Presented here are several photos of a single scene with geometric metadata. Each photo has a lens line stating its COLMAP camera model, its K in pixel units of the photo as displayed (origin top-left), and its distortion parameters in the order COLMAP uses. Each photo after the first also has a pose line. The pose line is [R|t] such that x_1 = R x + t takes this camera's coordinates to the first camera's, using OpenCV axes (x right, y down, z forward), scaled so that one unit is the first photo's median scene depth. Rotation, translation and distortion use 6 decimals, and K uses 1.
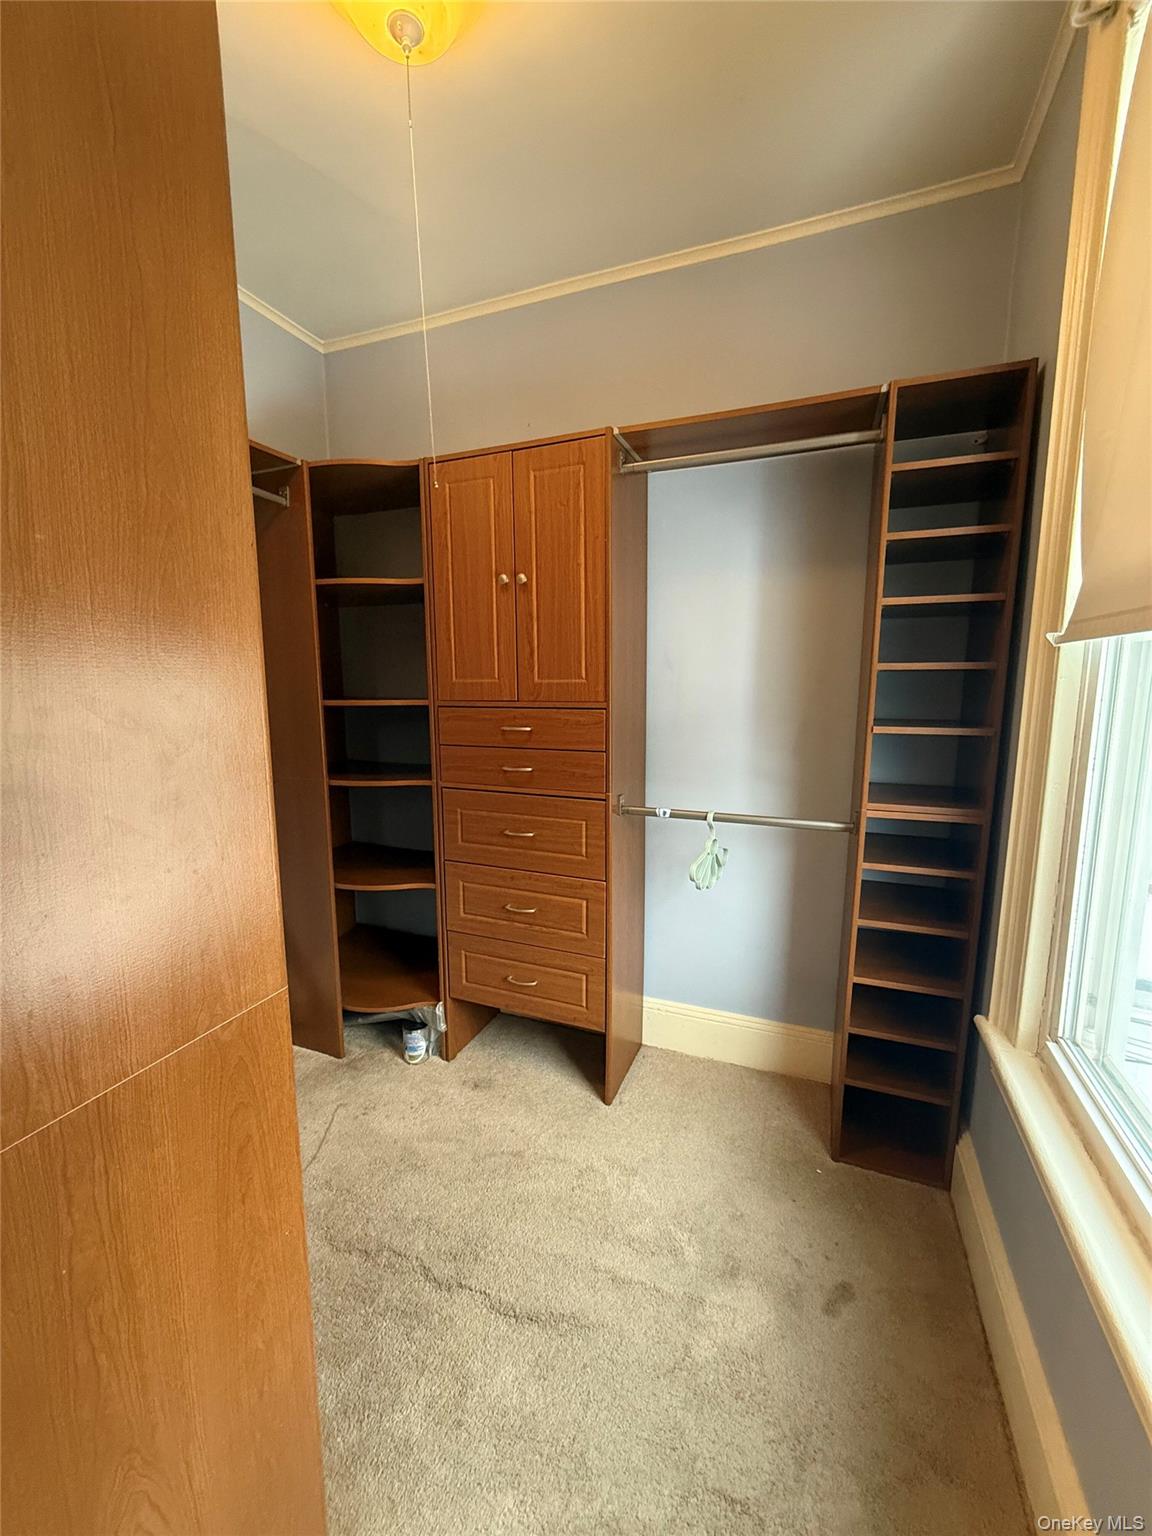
lens RADIAL K [[609.5, 0, 577.7], [0, 609.5, 769.3], [0, 0, 1]] dist [-0.000741, 0.000135]
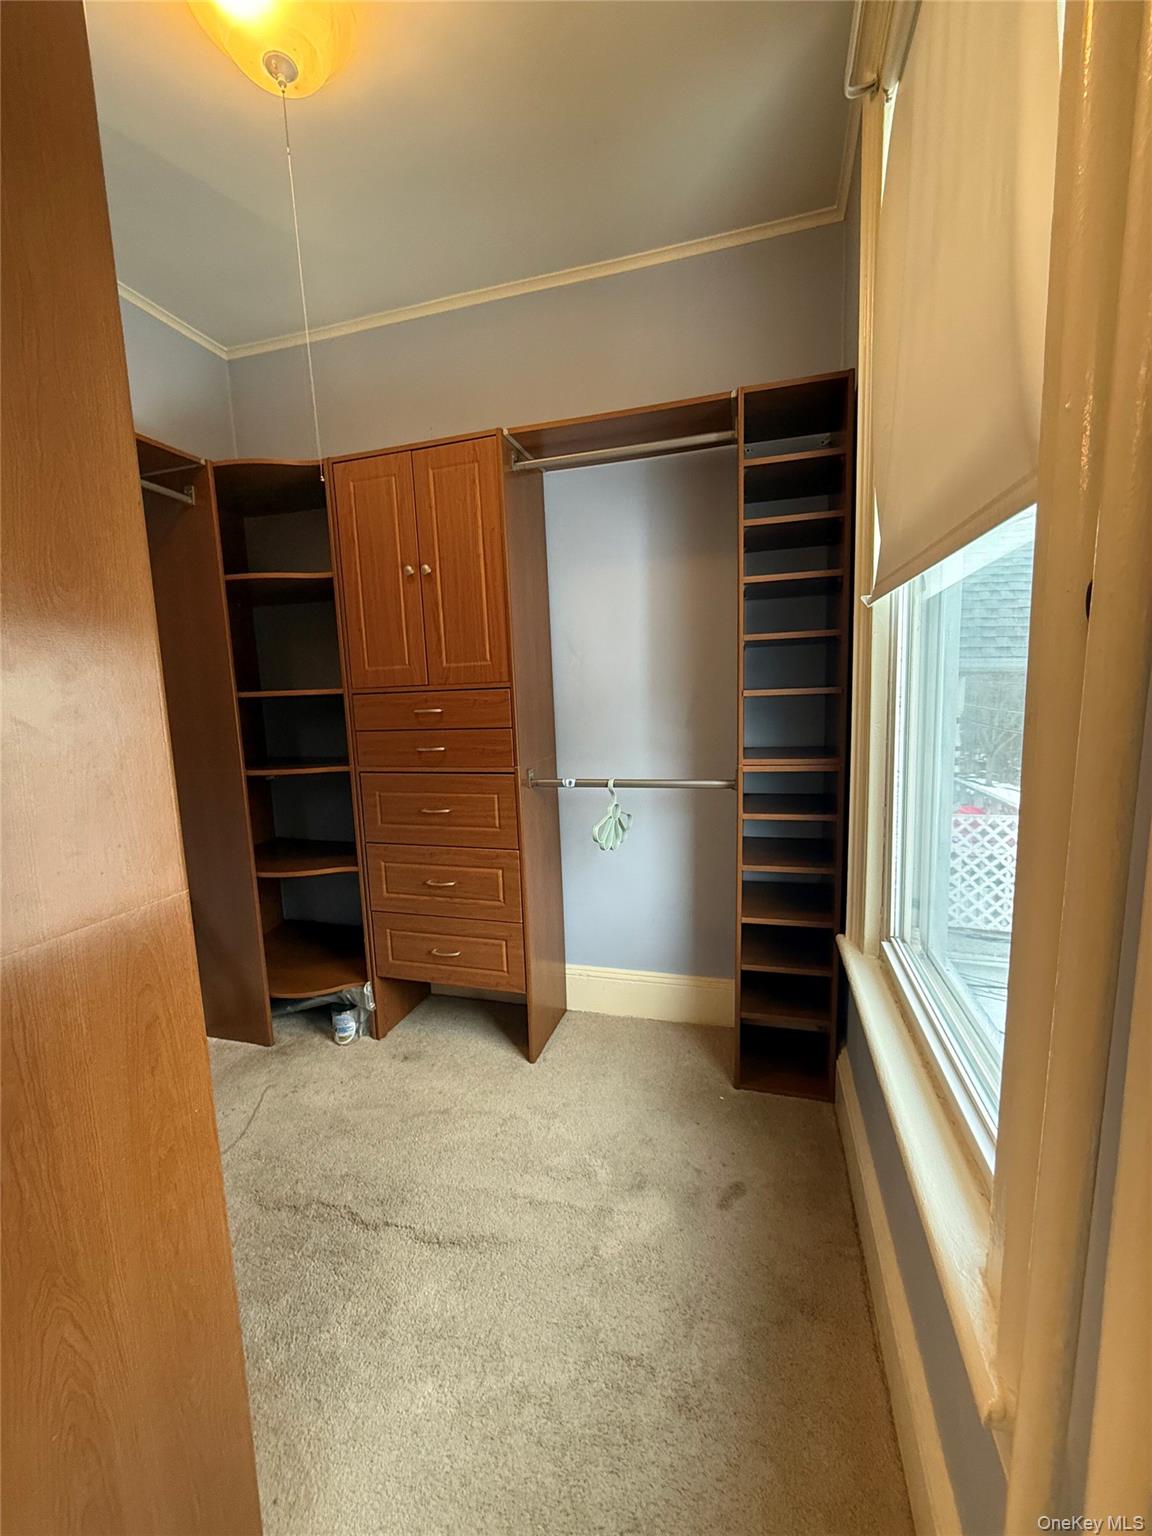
lens RADIAL K [[609.5, 0, 577.6], [0, 609.5, 771.2], [0, 0, 1]] dist [-0.000741, 0.000135]
pose [[0.994805, -0.045104, 0.091261, 0.066299], [0.046799, 0.998768, -0.016522, 0.078889], [-0.090404, 0.020707, 0.995690, -0.089283]]
